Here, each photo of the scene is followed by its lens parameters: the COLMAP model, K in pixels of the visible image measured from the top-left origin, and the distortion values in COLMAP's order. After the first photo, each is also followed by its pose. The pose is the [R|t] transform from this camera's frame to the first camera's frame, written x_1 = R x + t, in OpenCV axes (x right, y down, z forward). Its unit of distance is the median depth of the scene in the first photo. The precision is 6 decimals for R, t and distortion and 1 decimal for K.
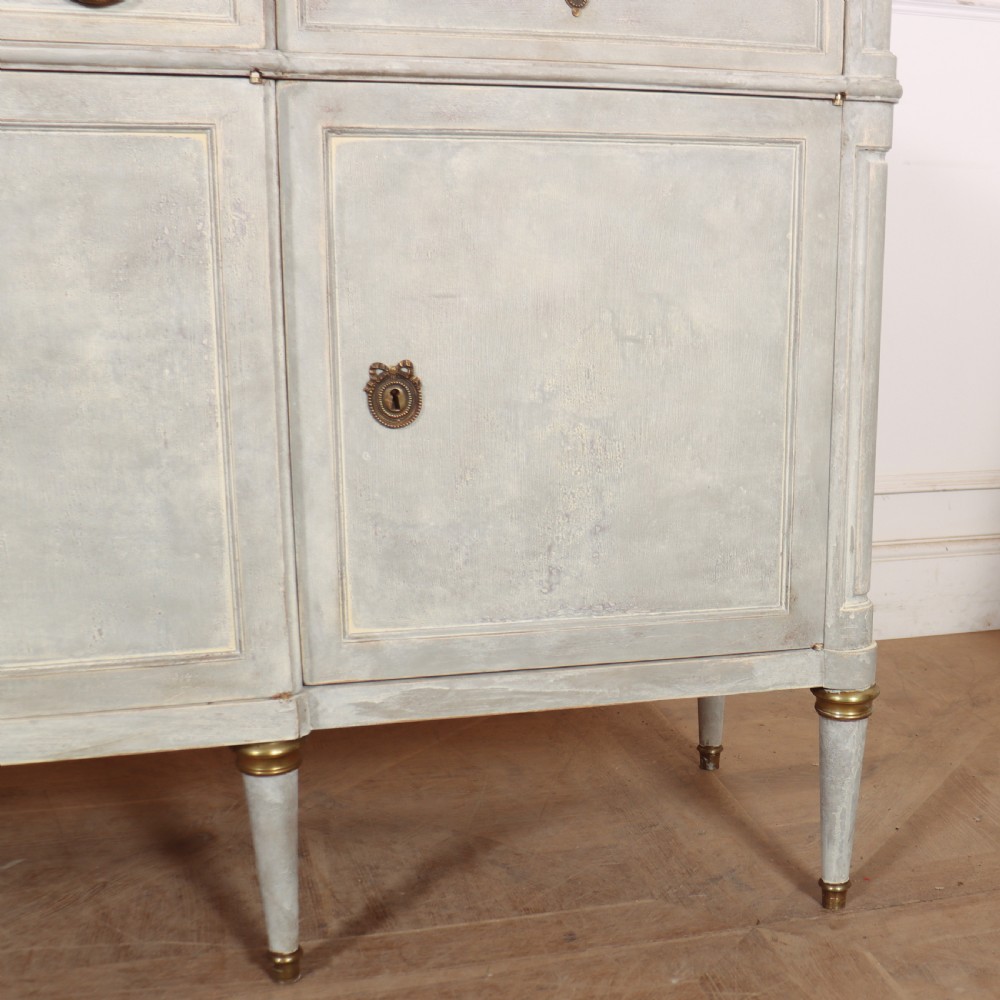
lens RADIAL K [[1477.5, 0, 735.9], [0, 1477.5, 585.4], [0, 0, 1]] dist [-0.179149, 0.161976]
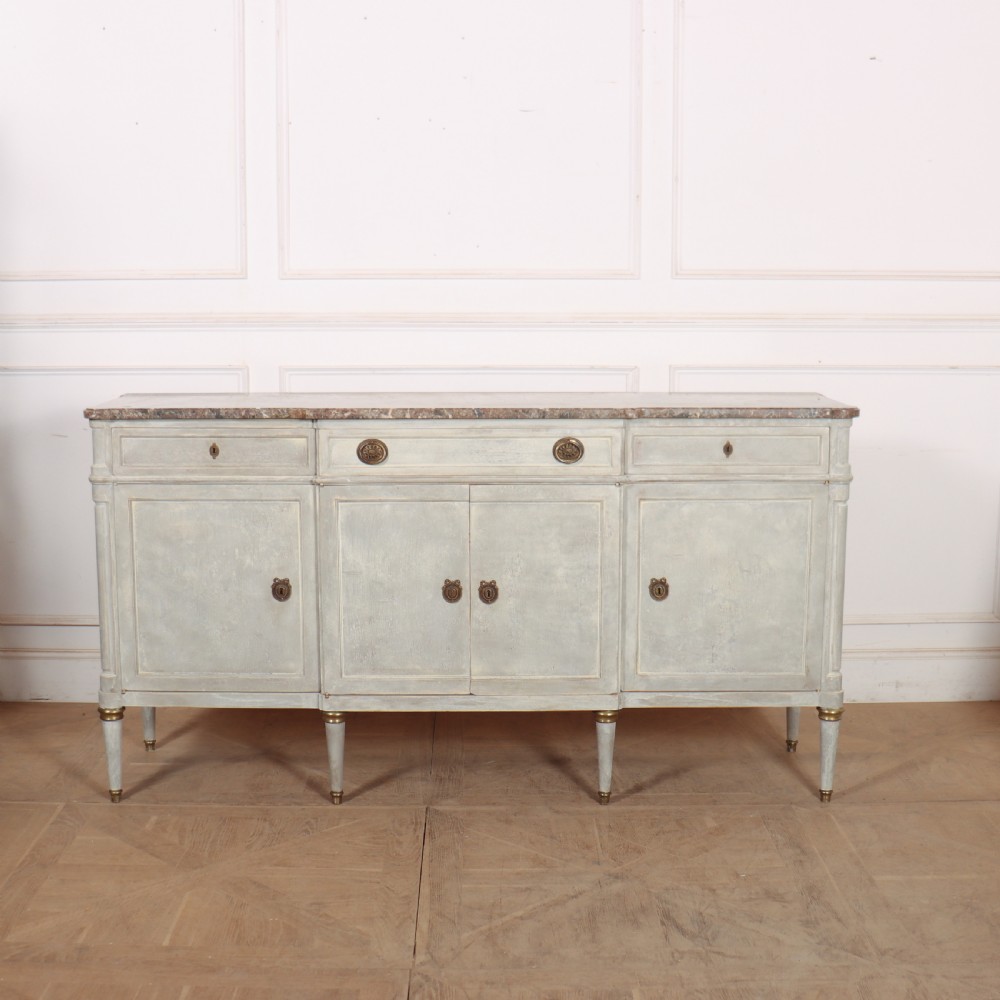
lens RADIAL K [[1482.9, 0, 466.0], [0, 1482.9, 579.5], [0, 0, 1]] dist [-0.179414, 0.068225]
pose [[0.942153, 0.037740, -0.333052, 0.362137], [-0.057951, 0.997018, -0.050956, 0.017382], [0.330136, 0.067310, 0.941531, -1.798806]]
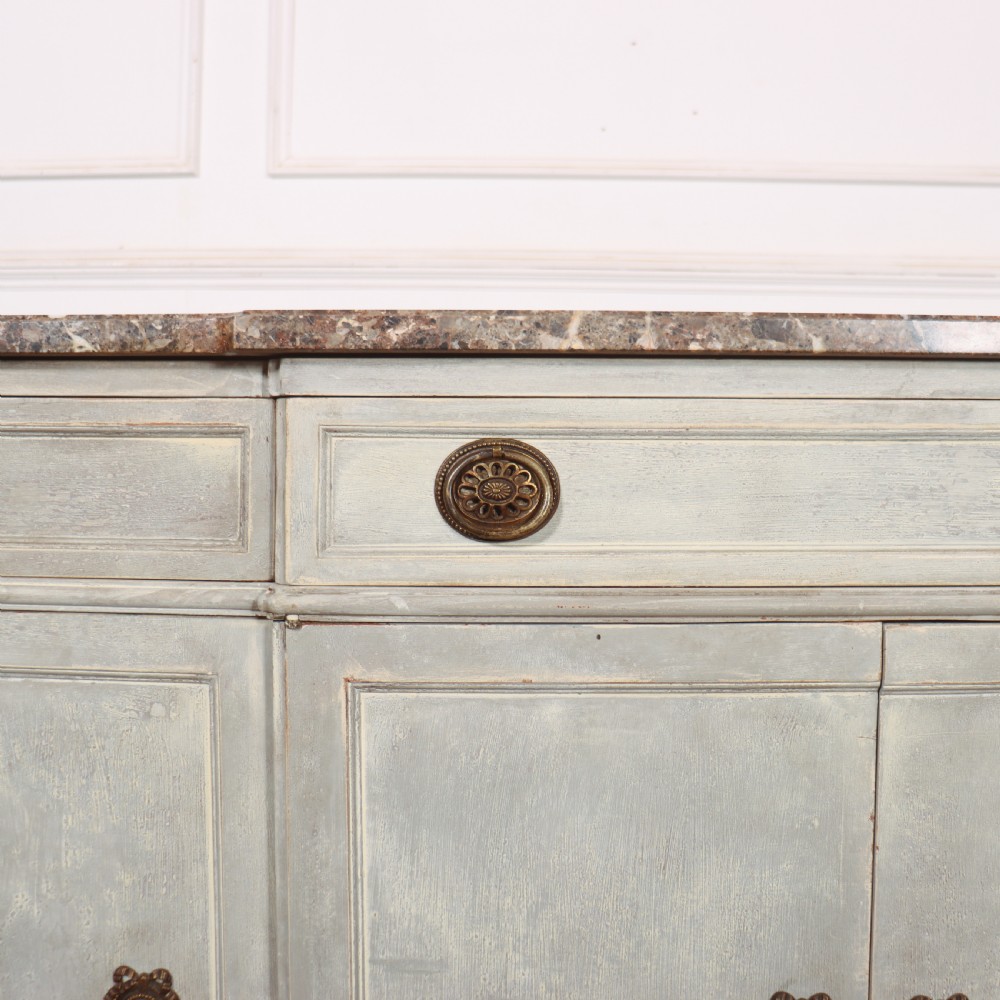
lens RADIAL K [[1220.1, 0, 490.2], [0, 1220.1, 482.1], [0, 0, 1]] dist [-0.184560, 0.160333]
pose [[0.935996, -0.017991, -0.351550, -0.535608], [-0.068434, 0.970338, -0.231862, -0.222636], [0.345294, 0.241080, 0.907002, 0.211991]]
